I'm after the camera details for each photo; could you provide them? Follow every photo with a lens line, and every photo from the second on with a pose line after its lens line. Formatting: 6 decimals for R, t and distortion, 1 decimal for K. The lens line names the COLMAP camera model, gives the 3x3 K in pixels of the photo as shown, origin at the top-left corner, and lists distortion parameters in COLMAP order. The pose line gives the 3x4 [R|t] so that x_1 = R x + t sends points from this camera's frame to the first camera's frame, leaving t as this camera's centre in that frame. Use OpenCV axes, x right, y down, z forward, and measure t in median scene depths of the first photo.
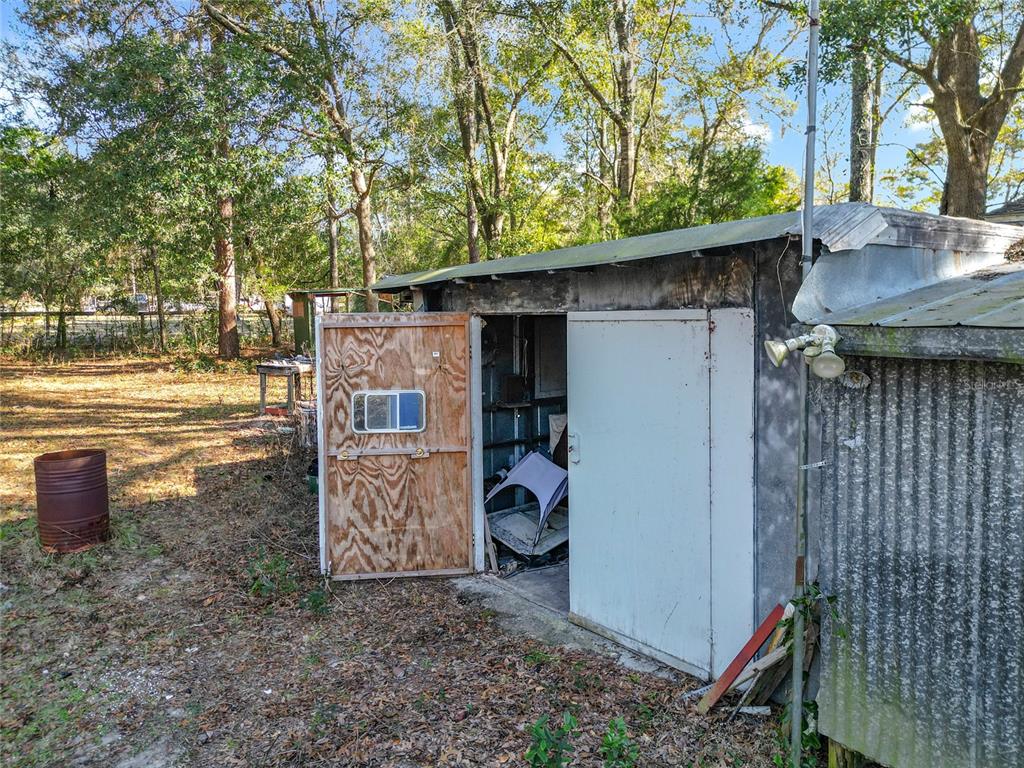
lens RADIAL K [[717.1, 0, 528.3], [0, 717.1, 362.0], [0, 0, 1]] dist [0.024010, -0.026690]
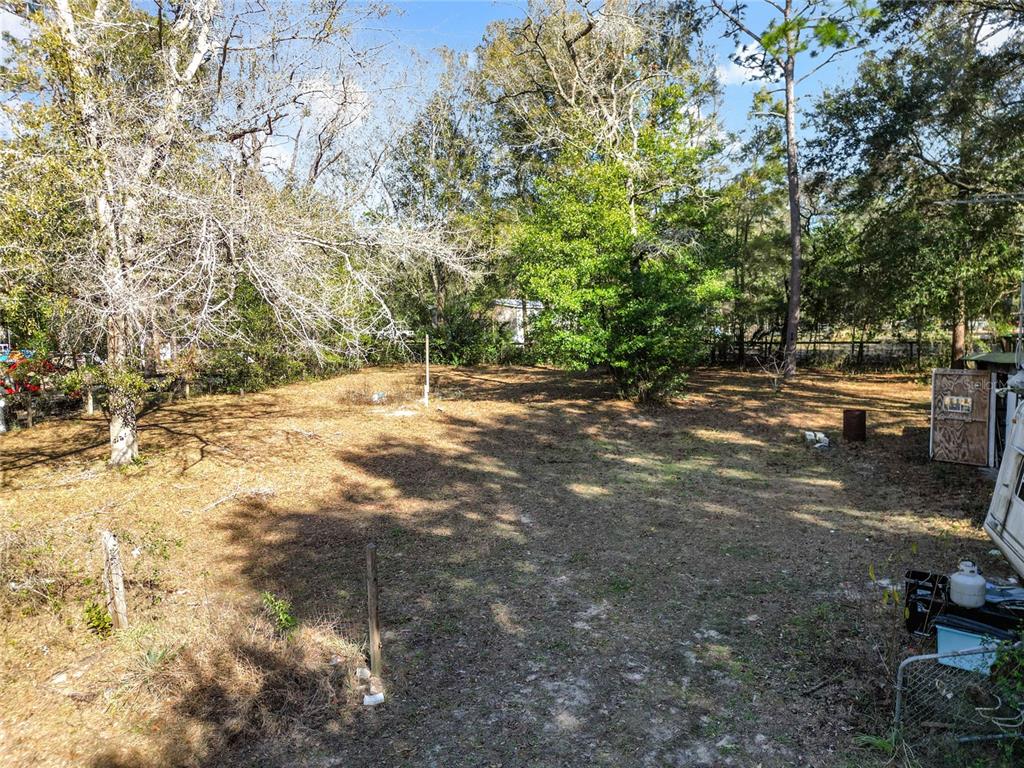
lens RADIAL K [[717.1, 0, 512.0], [0, 717.1, 385.3], [0, 0, 1]] dist [0.024010, -0.026690]
pose [[0.514164, 0.067633, -0.855021, 0.490662], [-0.045478, 0.997634, 0.051566, -0.027182], [0.856485, 0.012371, 0.516023, -0.731620]]
